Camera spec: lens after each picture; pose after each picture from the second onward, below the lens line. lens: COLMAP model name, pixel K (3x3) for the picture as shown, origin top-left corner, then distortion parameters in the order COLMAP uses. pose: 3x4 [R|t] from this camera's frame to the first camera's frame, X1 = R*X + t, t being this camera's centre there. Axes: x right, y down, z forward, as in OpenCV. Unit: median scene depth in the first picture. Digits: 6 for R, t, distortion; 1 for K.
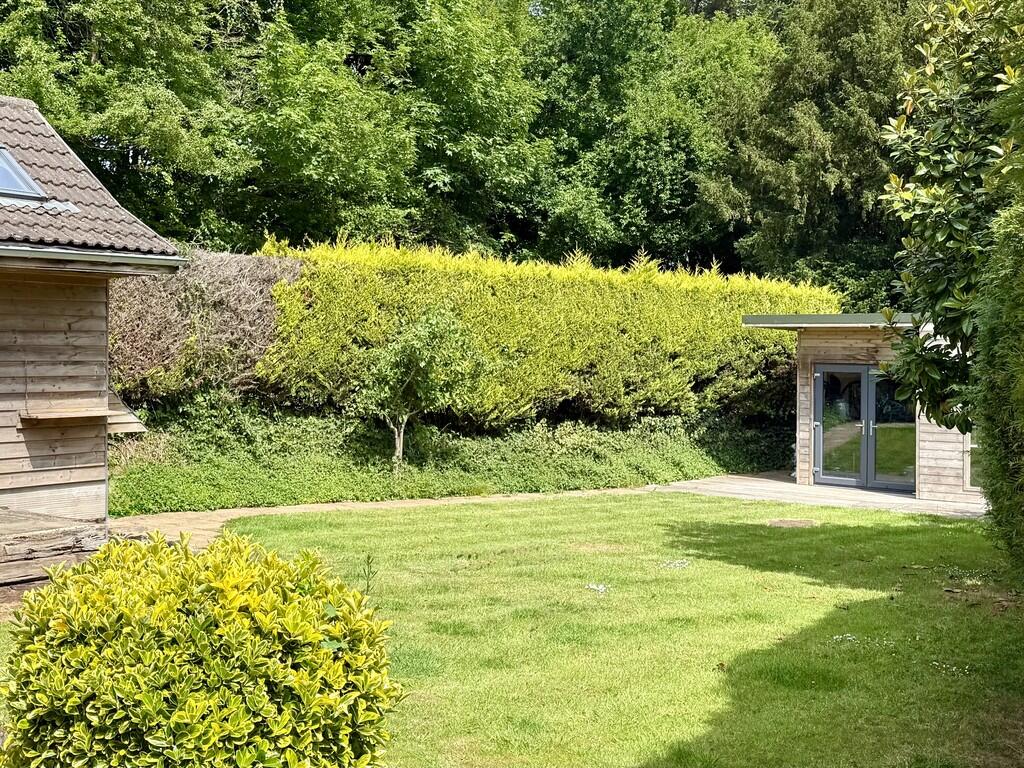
lens RADIAL K [[790.3, 0, 457.2], [0, 790.3, 388.2], [0, 0, 1]] dist [0.178289, -0.242518]
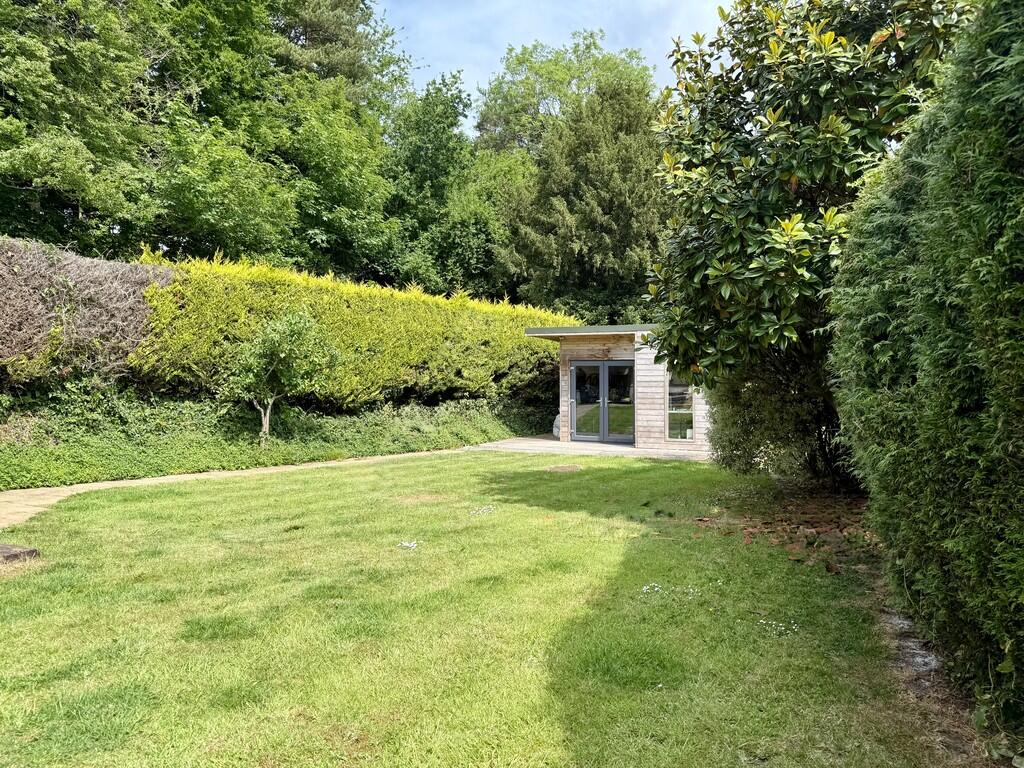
lens RADIAL K [[790.3, 0, 457.2], [0, 790.3, 388.2], [0, 0, 1]] dist [0.178289, -0.242518]
pose [[0.972612, -0.024019, 0.231189, -0.092825], [0.012722, 0.998657, 0.050229, -0.051671], [-0.232085, -0.045912, 0.971611, -0.344269]]
